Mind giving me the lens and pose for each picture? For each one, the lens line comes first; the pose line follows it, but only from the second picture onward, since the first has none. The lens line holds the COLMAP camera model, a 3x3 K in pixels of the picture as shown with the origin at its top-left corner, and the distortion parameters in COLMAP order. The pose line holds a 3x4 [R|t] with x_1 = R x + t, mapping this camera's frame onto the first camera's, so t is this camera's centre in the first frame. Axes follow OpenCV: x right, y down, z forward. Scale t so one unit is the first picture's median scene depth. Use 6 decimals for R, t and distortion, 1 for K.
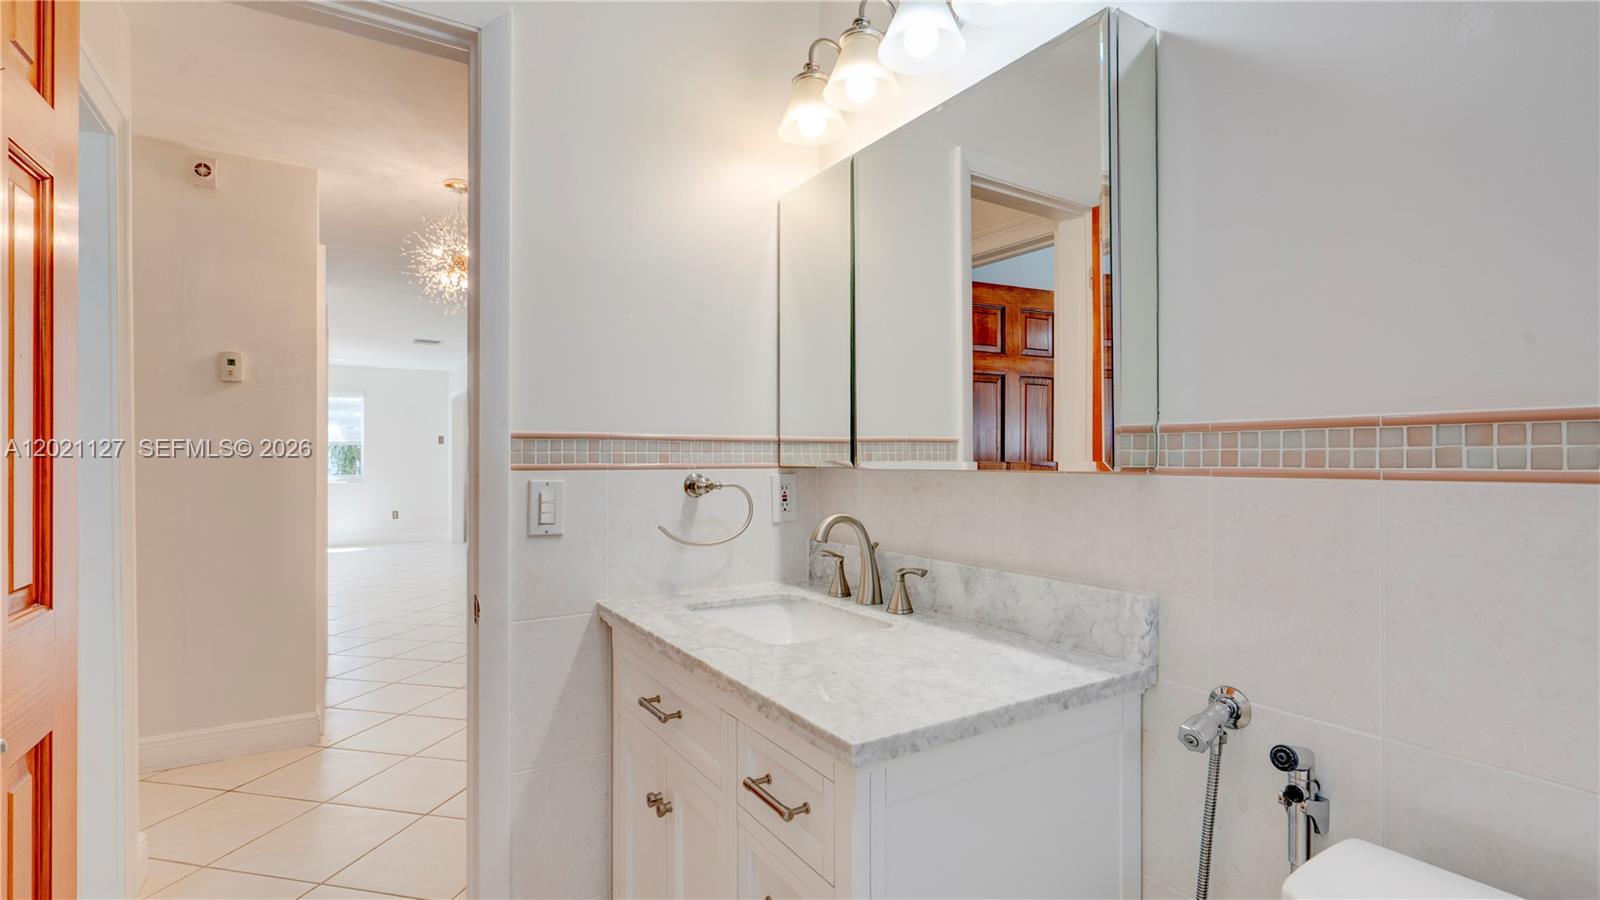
lens RADIAL K [[735.8, 0, 807.7], [0, 735.8, 447.4], [0, 0, 1]] dist [-0.003119, -0.000665]
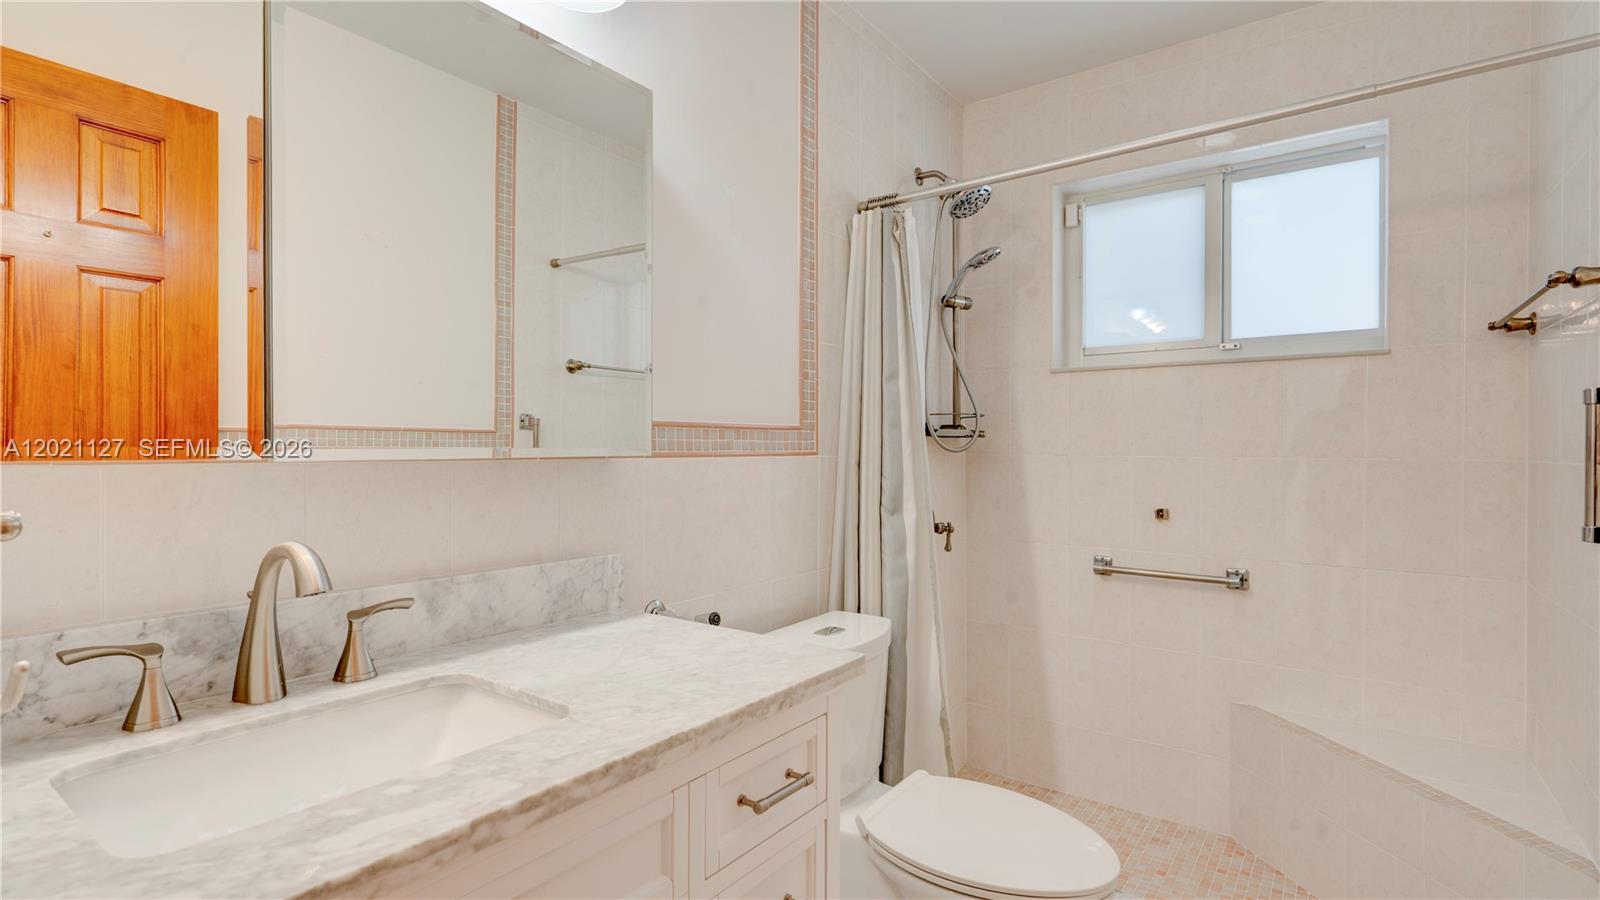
lens RADIAL K [[735.8, 0, 807.7], [0, 735.8, 447.4], [0, 0, 1]] dist [-0.003119, -0.000665]
pose [[-0.347523, -0.001376, 0.937670, -0.807000], [-0.012676, 0.999914, -0.003231, 0.017334], [-0.937586, -0.013009, -0.347511, 1.080207]]
